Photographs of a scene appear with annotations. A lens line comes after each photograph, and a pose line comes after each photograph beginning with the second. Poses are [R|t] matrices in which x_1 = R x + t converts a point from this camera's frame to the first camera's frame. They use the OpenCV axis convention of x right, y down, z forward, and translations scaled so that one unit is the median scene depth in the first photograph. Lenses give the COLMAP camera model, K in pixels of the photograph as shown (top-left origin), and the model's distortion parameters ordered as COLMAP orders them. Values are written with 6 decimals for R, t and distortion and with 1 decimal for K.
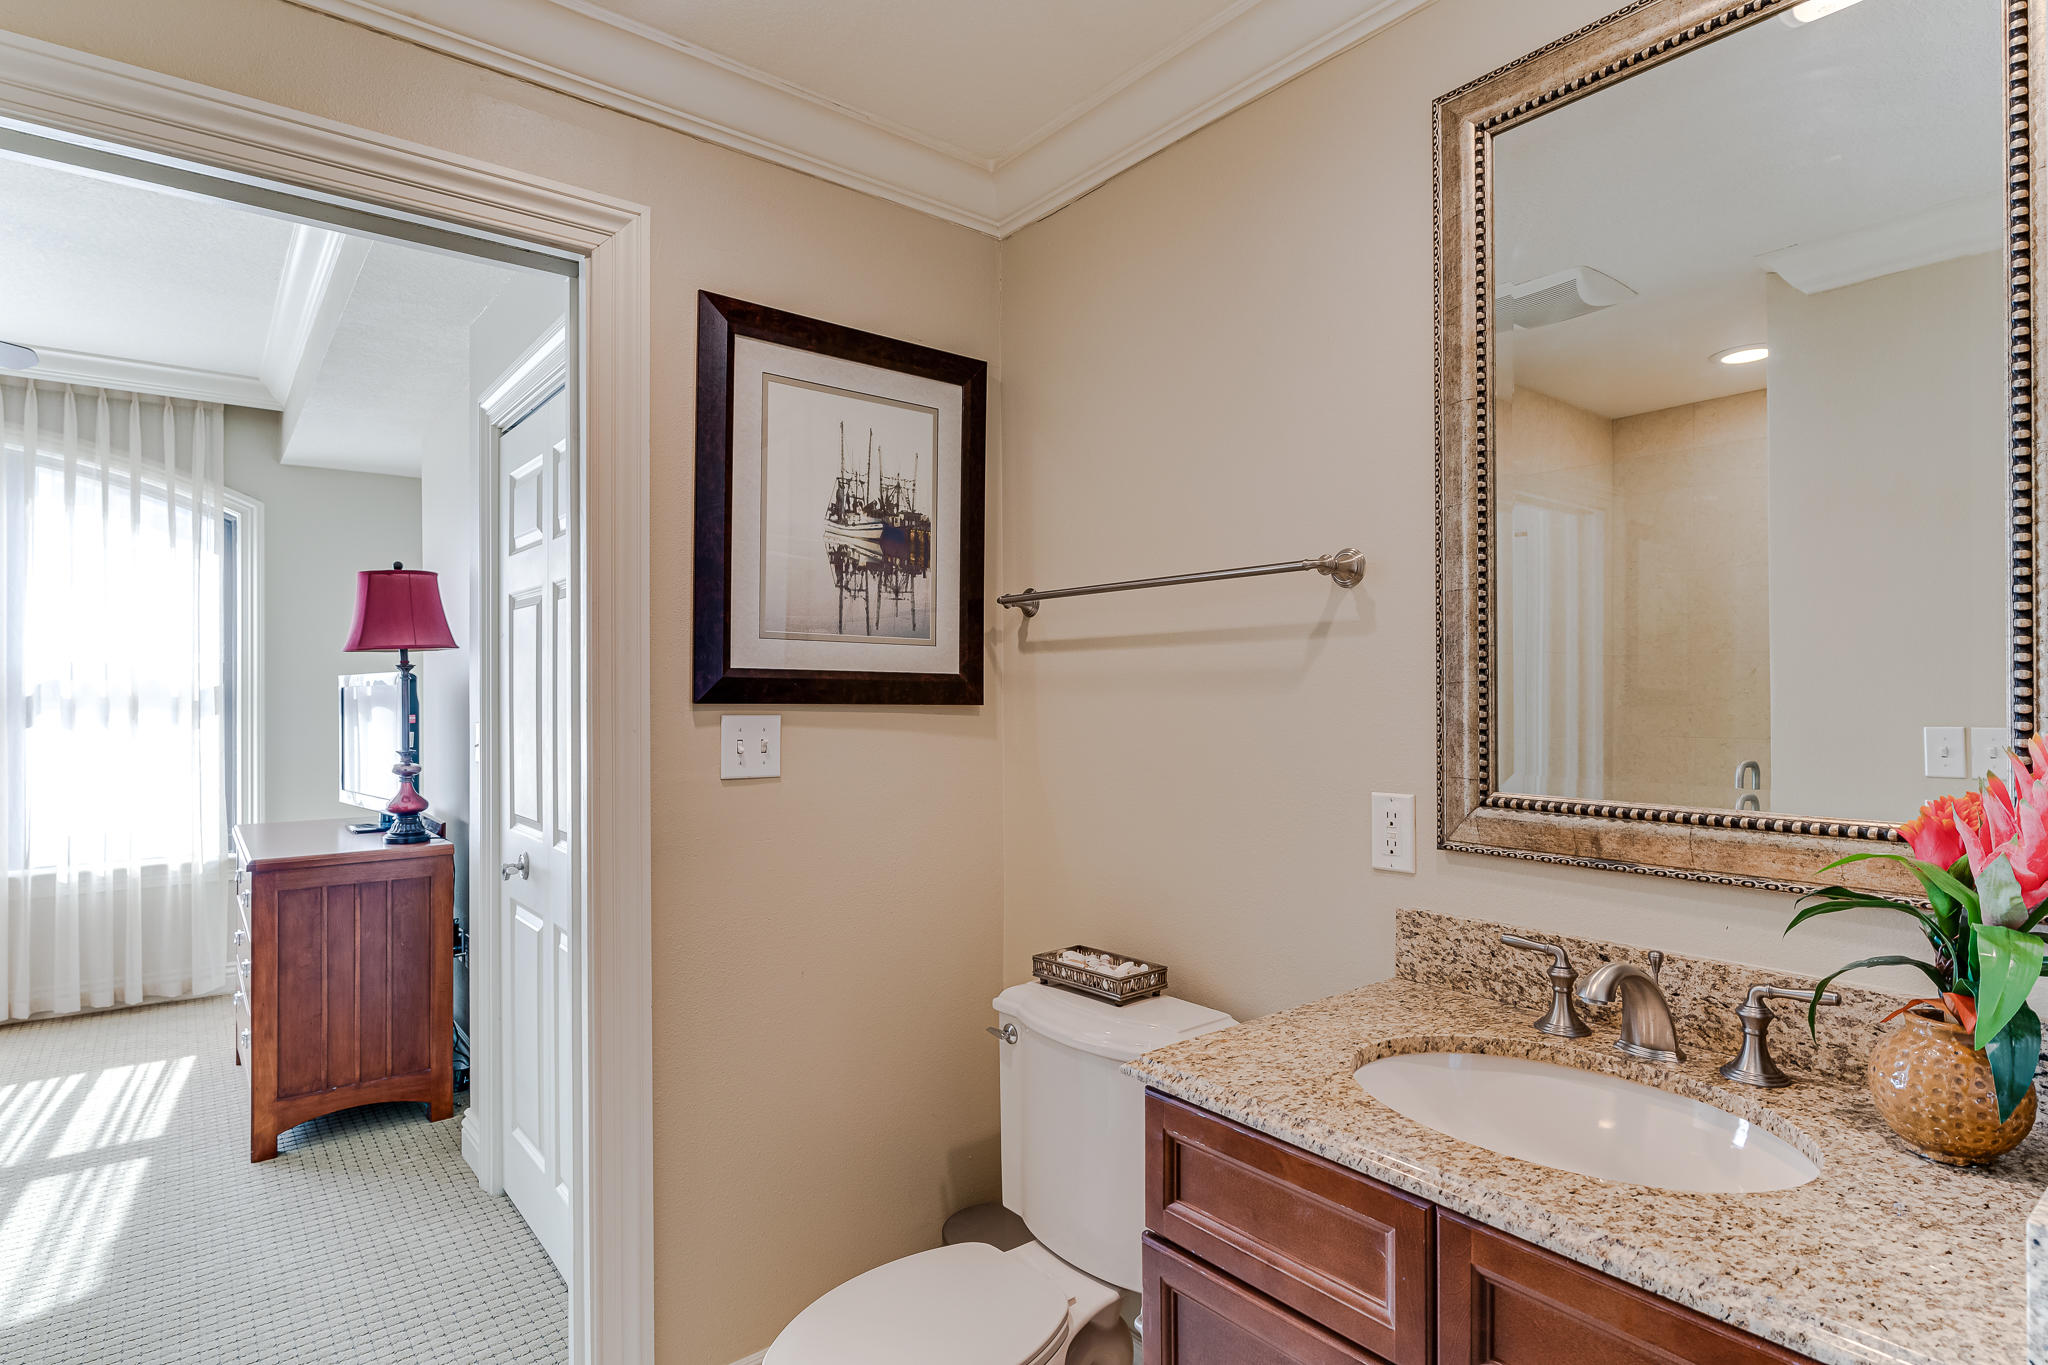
lens RADIAL K [[1101.0, 0, 1063.4], [0, 1101.0, 681.2], [0, 0, 1]] dist [-0.003290, 0.005532]
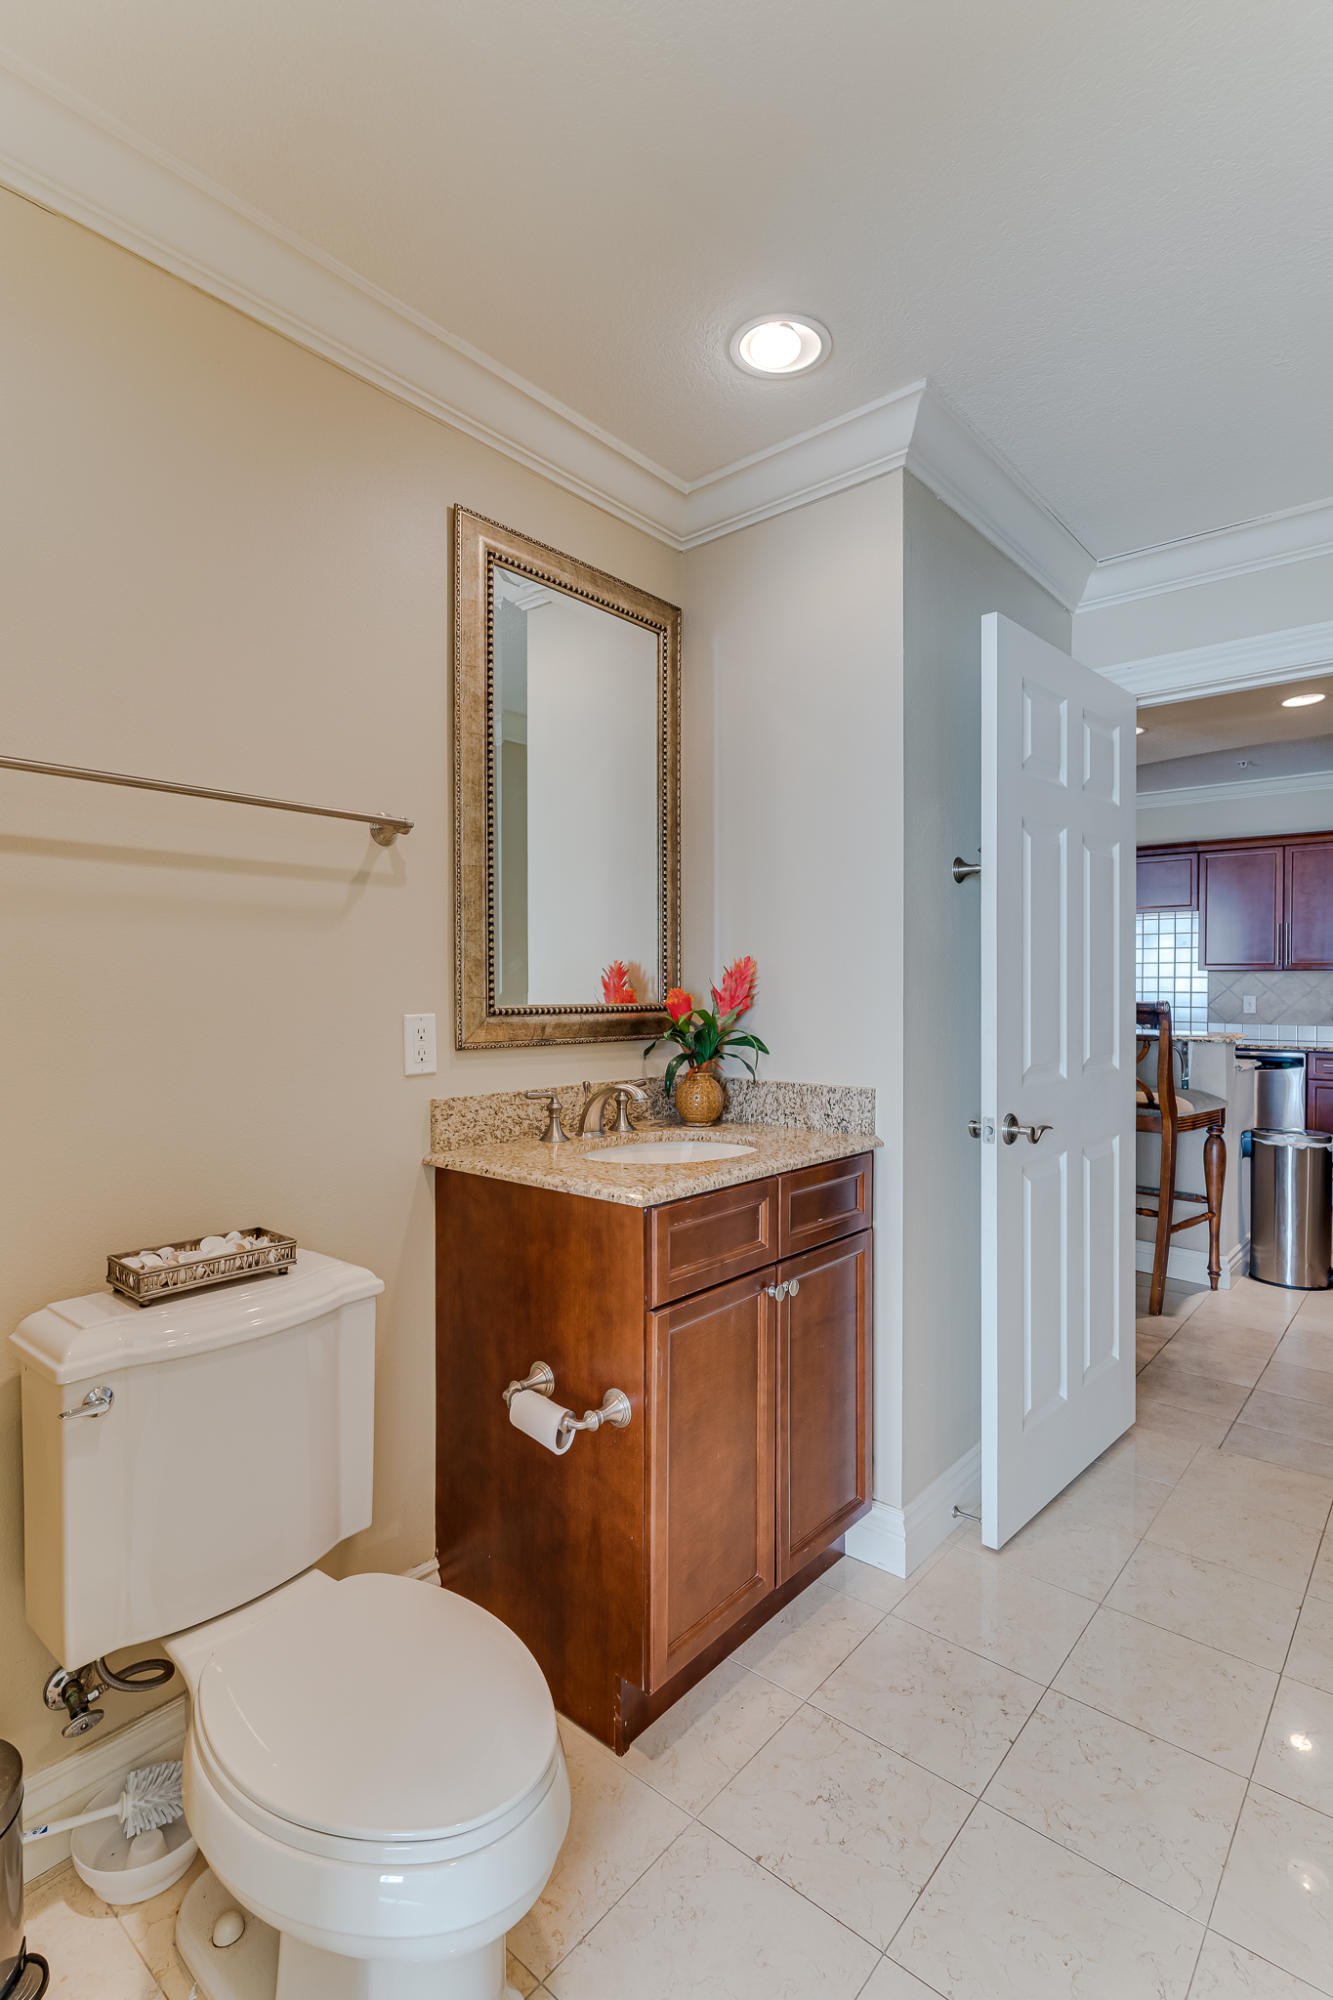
lens RADIAL K [[956.0, 0, 659.1], [0, 956.0, 999.3], [0, 0, 1]] dist [0.000708, 0.000070]
pose [[-0.189802, -0.006693, 0.981800, -0.864083], [-0.009065, 0.999946, 0.005064, 0.077569], [-0.981781, -0.007939, -0.189852, 0.954222]]
